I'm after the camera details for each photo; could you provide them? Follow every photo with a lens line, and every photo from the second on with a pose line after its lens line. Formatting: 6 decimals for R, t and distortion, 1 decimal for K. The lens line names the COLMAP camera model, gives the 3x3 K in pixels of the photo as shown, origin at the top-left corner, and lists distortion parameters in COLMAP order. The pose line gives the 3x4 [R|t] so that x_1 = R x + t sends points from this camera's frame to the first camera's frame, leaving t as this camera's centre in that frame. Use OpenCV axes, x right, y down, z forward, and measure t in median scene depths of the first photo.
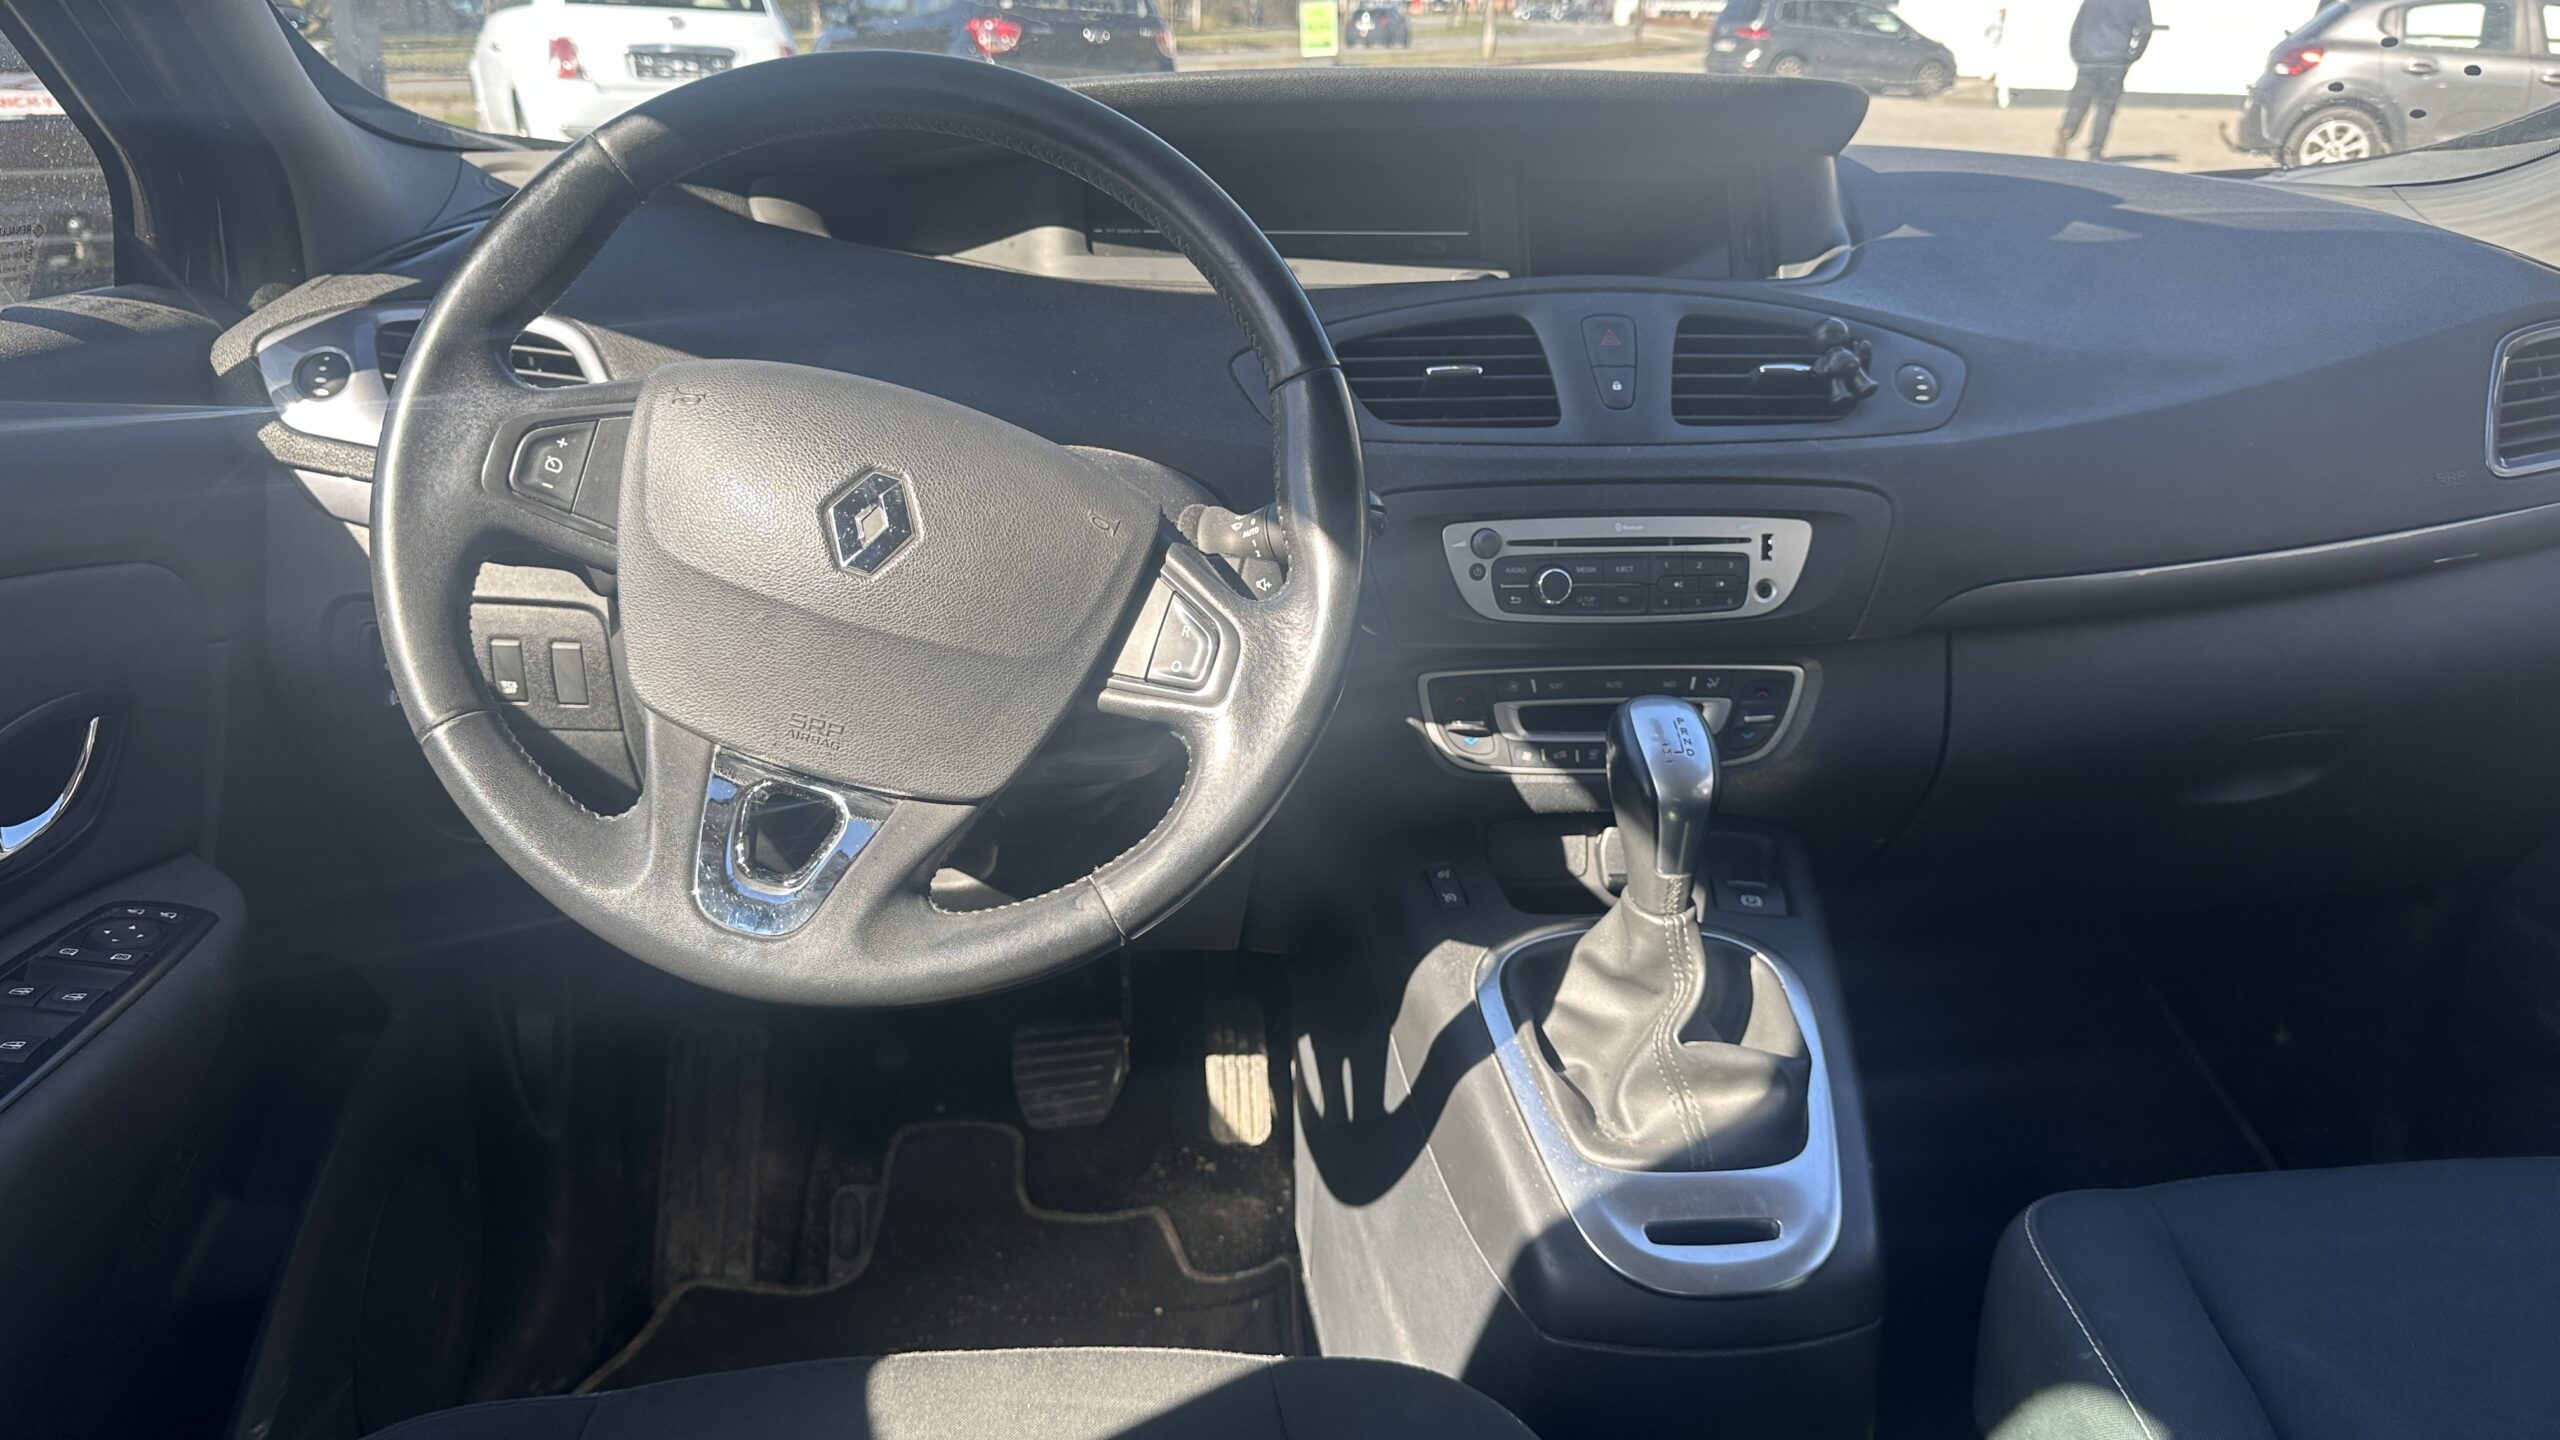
lens RADIAL K [[1777.6, 0, 1280.0], [0, 1777.6, 720.0], [0, 0, 1]] dist [0.125472, -0.202831]
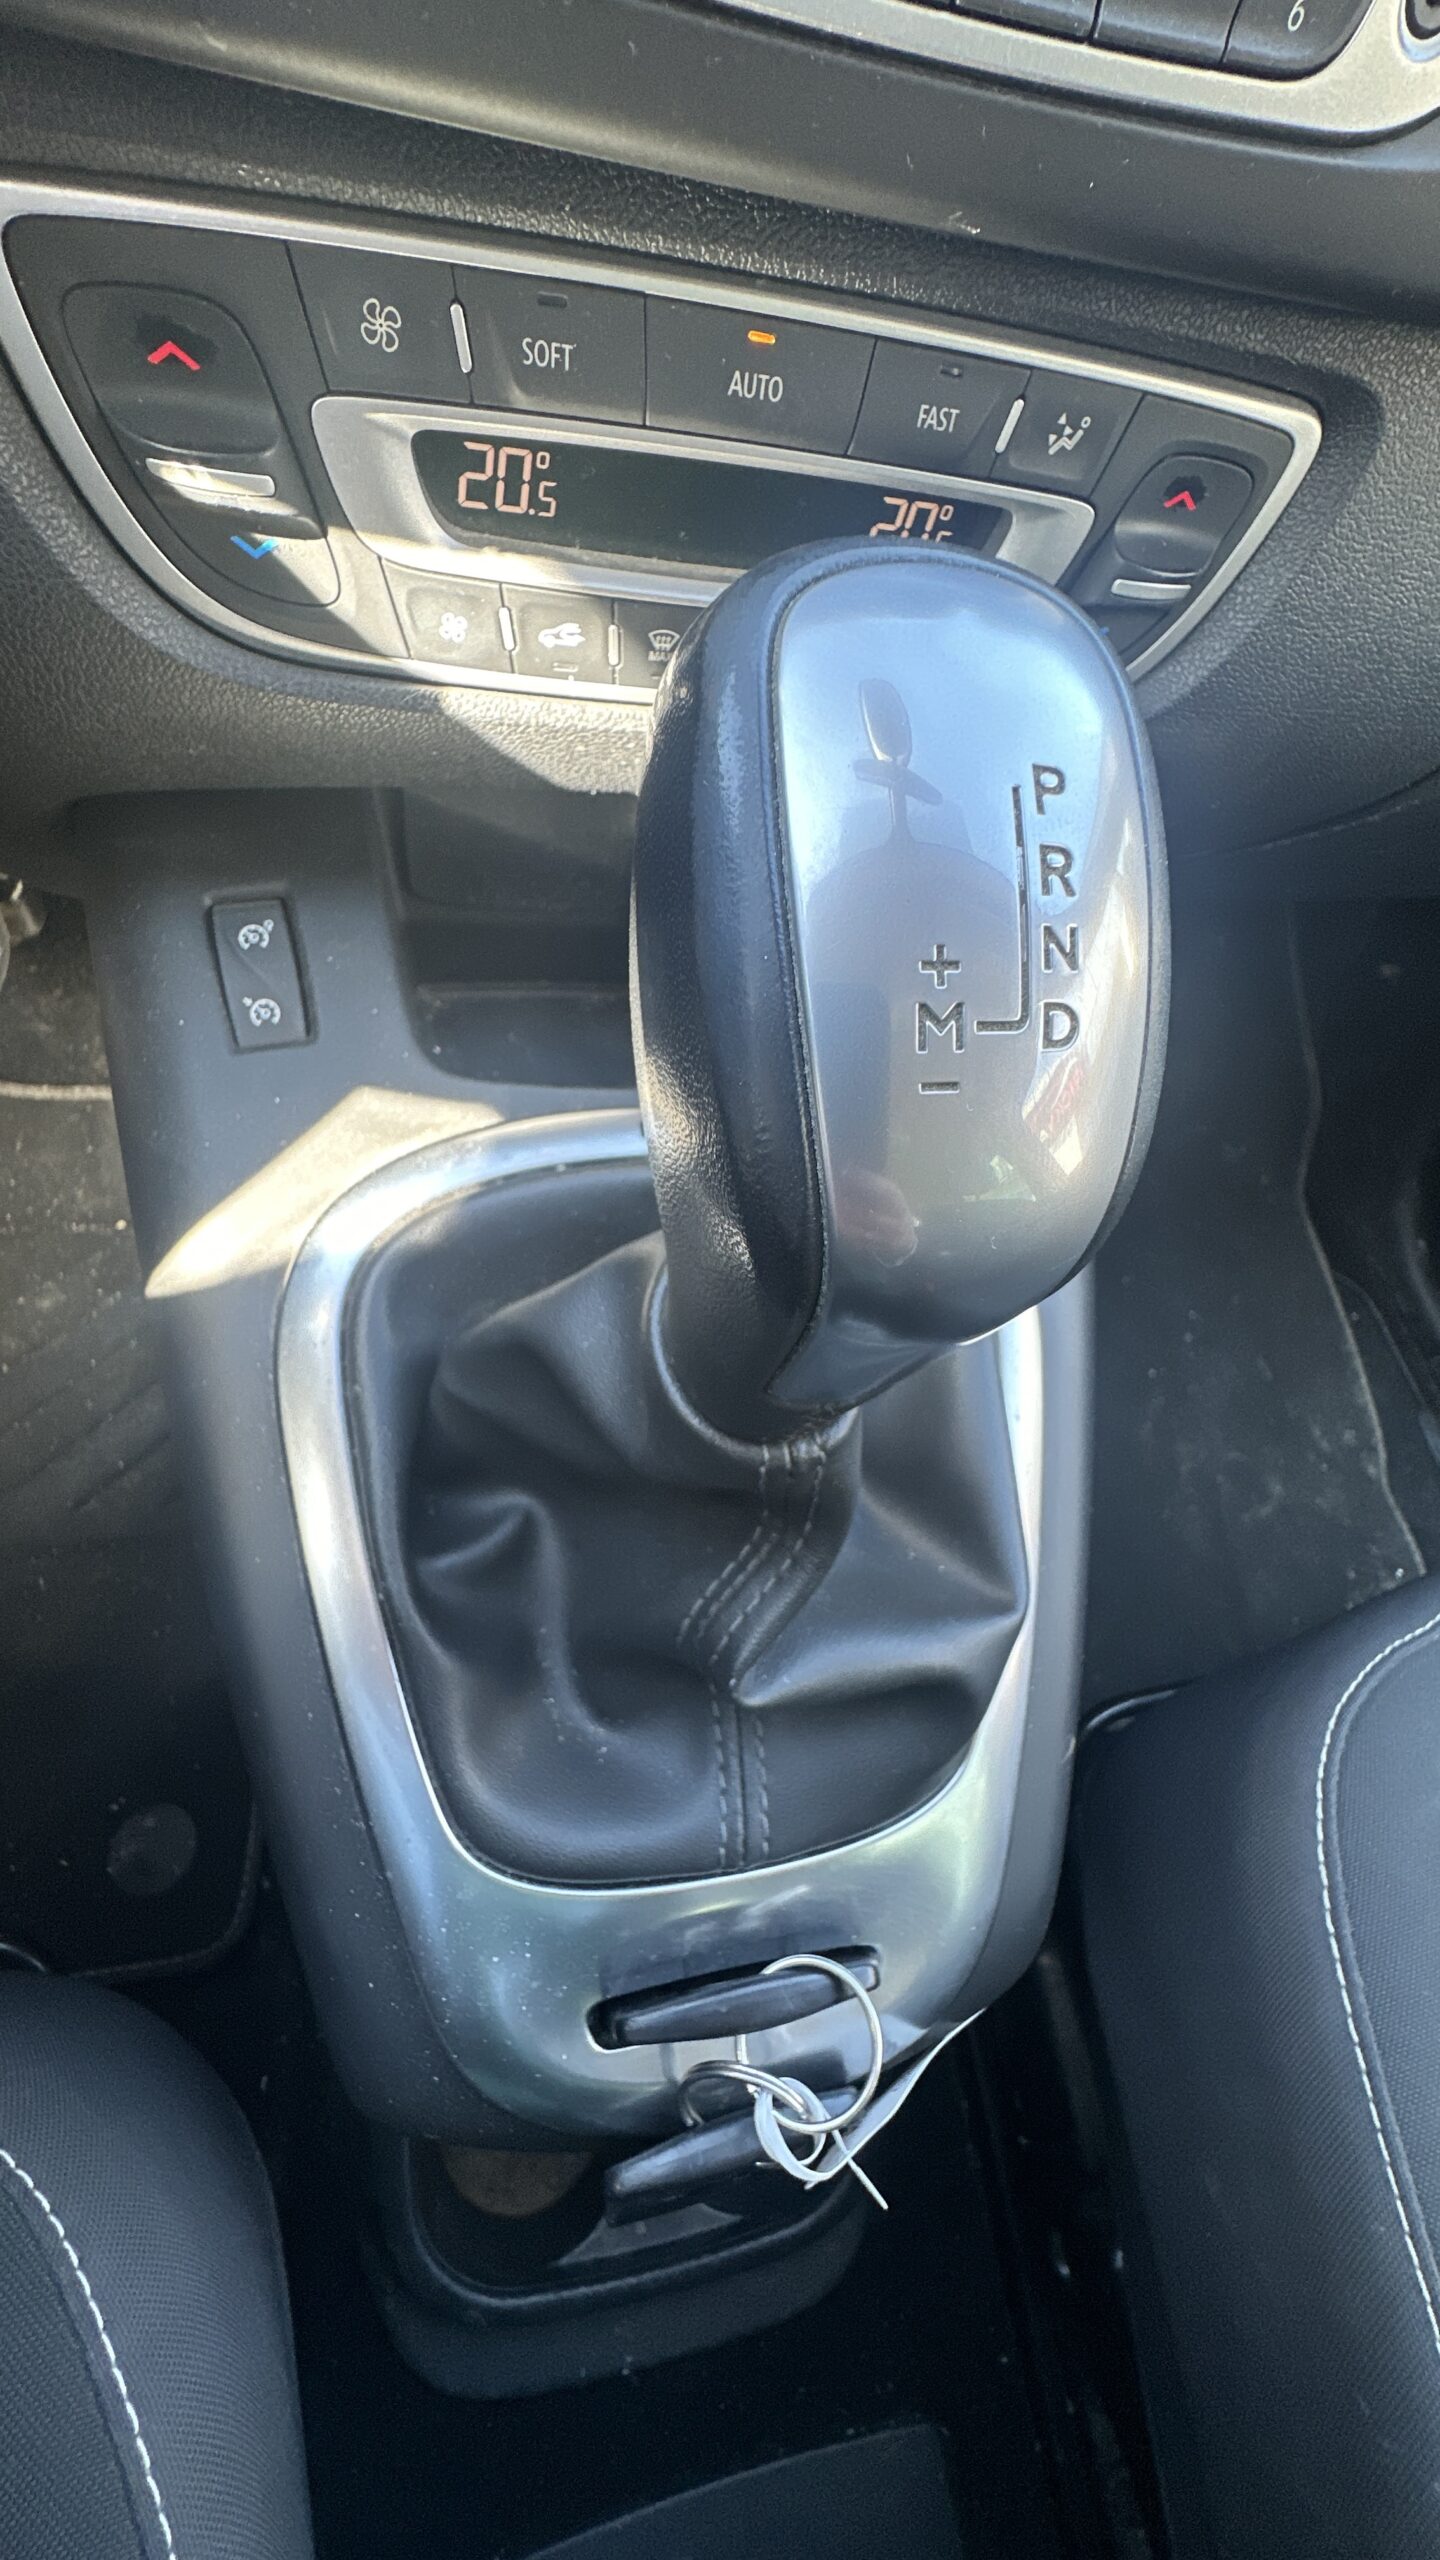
lens RADIAL K [[1053.1, 0, 720.0], [0, 1053.1, 1280.0], [0, 0, 1]] dist [-0.000132, -0.000005]
pose [[0.982244, 0.025418, 0.185877, 0.169499], [-0.144031, 0.737037, 0.660326, -0.027304], [-0.120214, -0.675374, 0.727612, 0.863438]]
